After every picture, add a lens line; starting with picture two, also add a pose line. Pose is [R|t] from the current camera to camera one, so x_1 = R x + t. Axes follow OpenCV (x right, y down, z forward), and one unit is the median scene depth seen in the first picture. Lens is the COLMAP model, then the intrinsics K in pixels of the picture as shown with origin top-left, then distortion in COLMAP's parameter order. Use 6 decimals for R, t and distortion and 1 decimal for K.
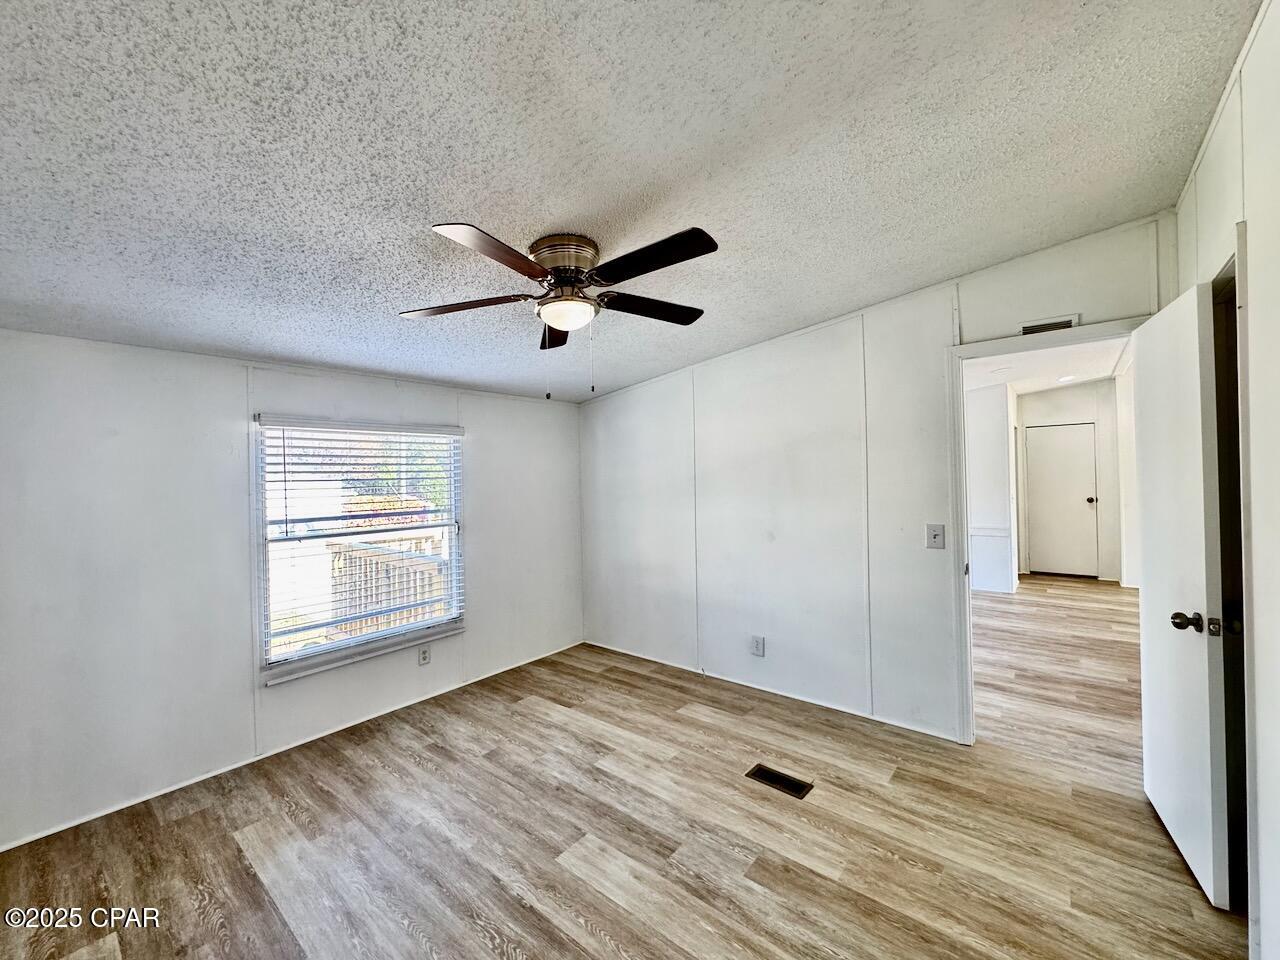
lens RADIAL K [[515.1, 0, 640.7], [0, 515.1, 477.7], [0, 0, 1]] dist [-0.004748, 0.001025]
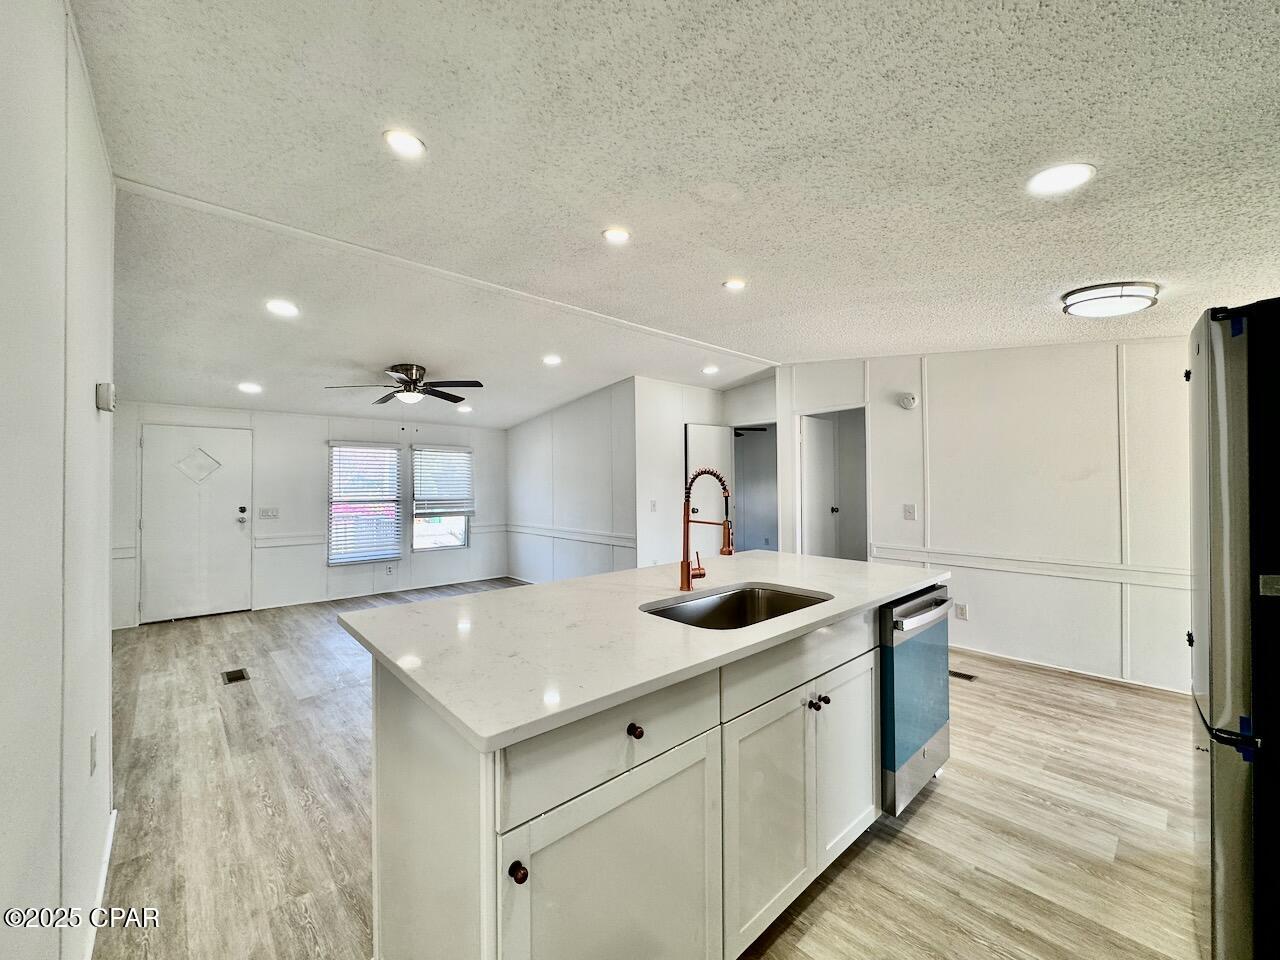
lens RADIAL K [[515.1, 0, 640.2], [0, 515.1, 476.4], [0, 0, 1]] dist [-0.004748, 0.001025]
pose [[0.990497, 0.021569, -0.135829, 2.411929], [-0.022875, 0.999706, -0.008061, -0.001057], [0.135615, 0.011091, 0.990699, 0.333789]]
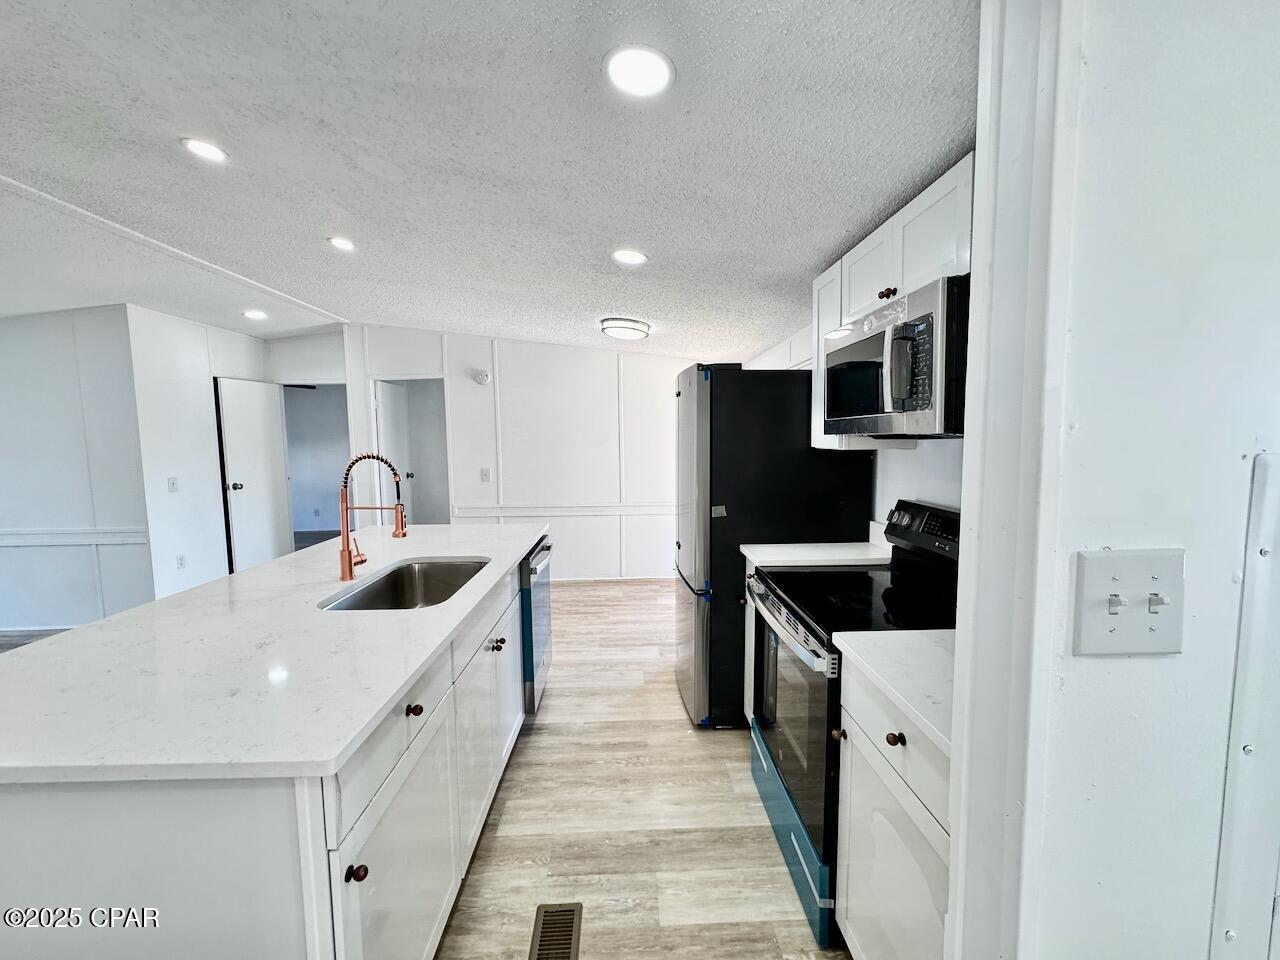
lens RADIAL K [[515.1, 0, 645.0], [0, 515.1, 475.3], [0, 0, 1]] dist [-0.004748, 0.001025]
pose [[0.741967, -0.030414, 0.669746, 2.151477], [-0.011652, 0.998235, 0.058239, -0.045842], [-0.670335, -0.051015, 0.740303, 0.267640]]
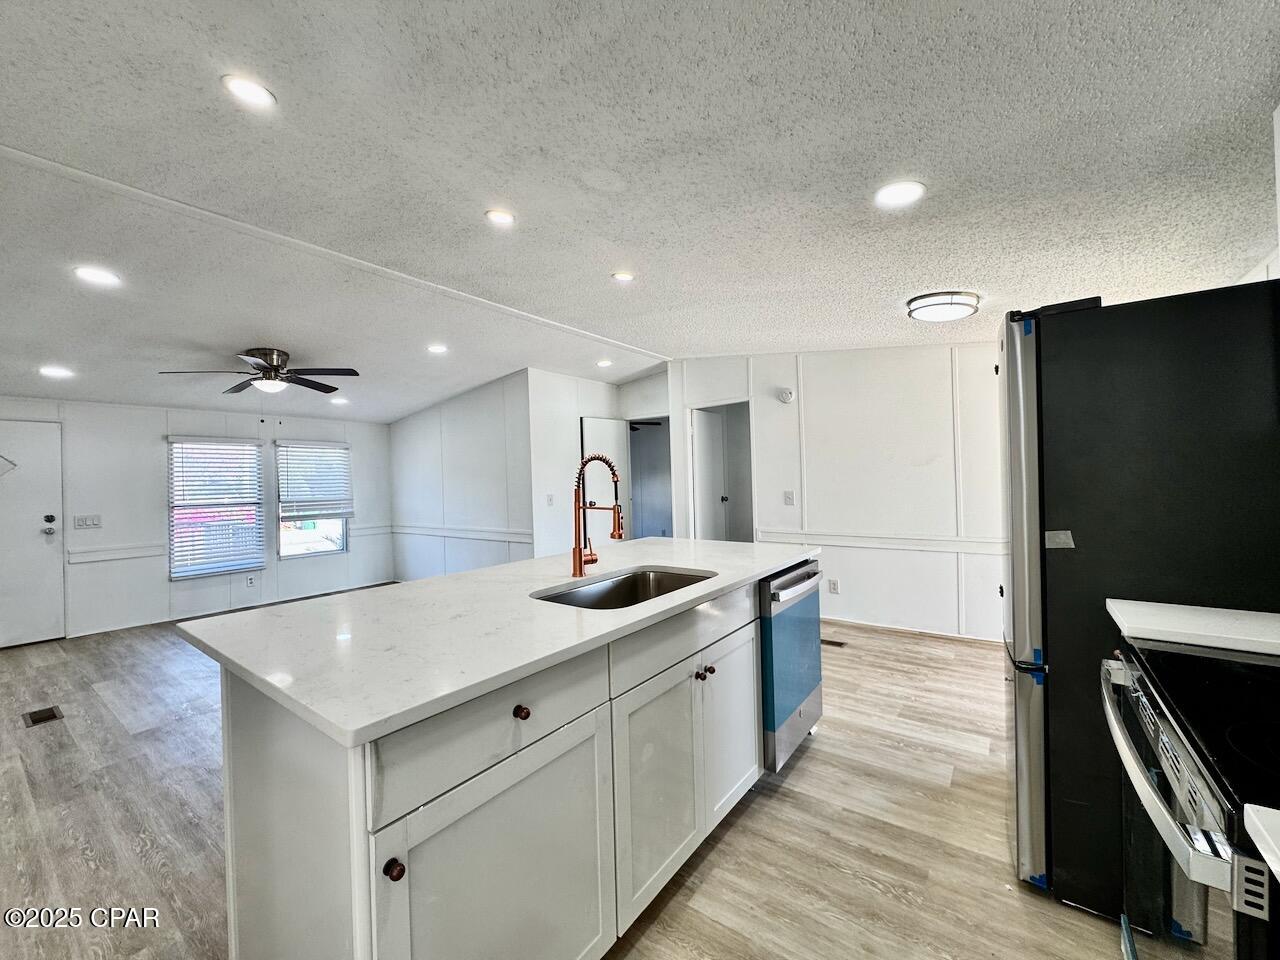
lens RADIAL K [[515.1, 0, 641.4], [0, 515.1, 476.2], [0, 0, 1]] dist [-0.004748, 0.001025]
pose [[0.998211, 0.002182, 0.059749, 2.430672], [-0.001885, 0.999986, -0.005031, 0.018702], [-0.059759, 0.004910, 0.998201, 0.329591]]
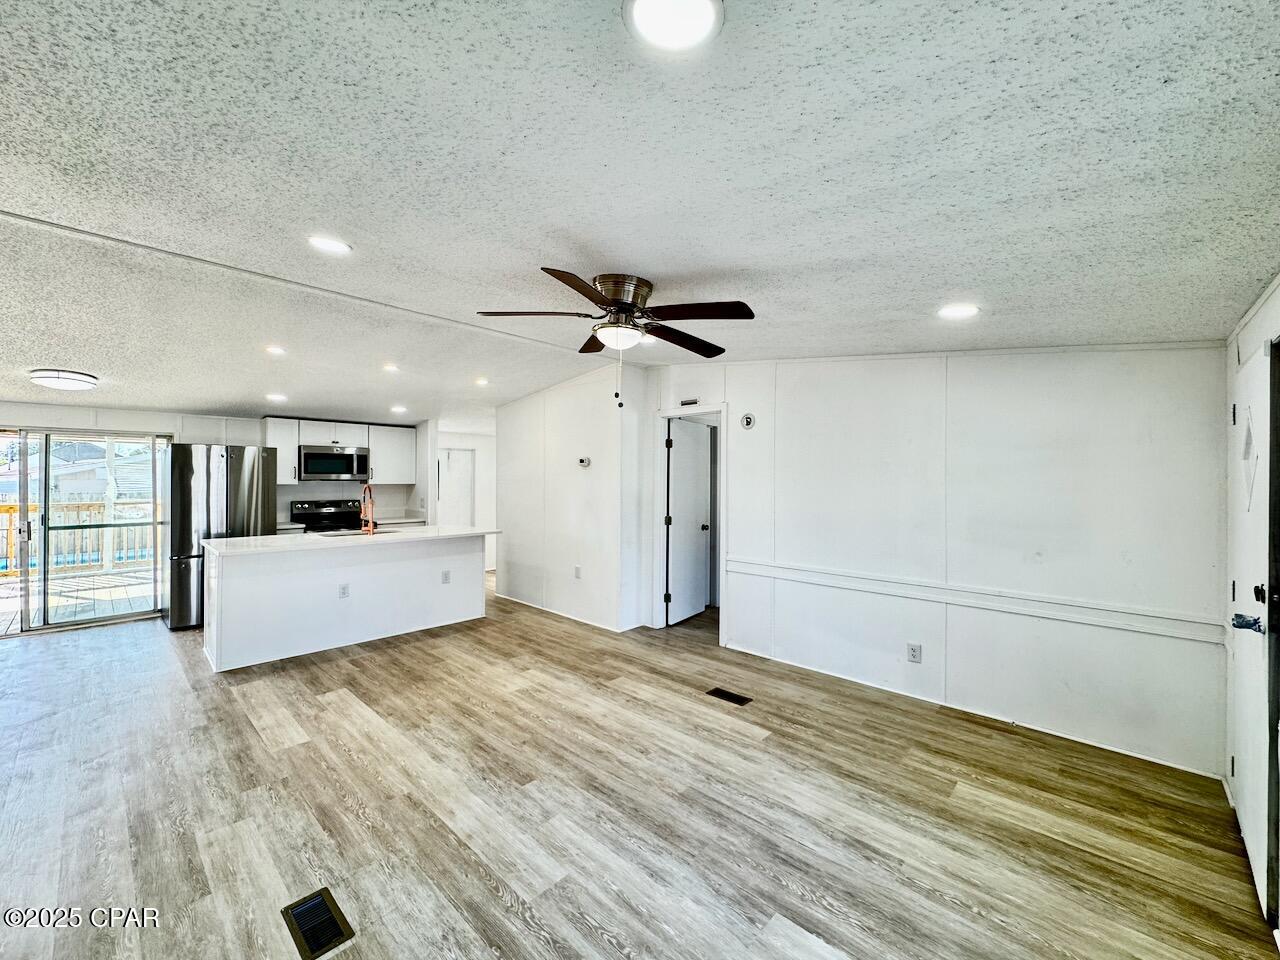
lens RADIAL K [[515.1, 0, 644.1], [0, 515.1, 480.1], [0, 0, 1]] dist [-0.004748, 0.001025]
pose [[-0.998119, 0.024612, 0.056148, 1.039176], [0.024677, 0.999695, 0.000469, -0.016883], [-0.056120, 0.001854, -0.998422, 3.463970]]
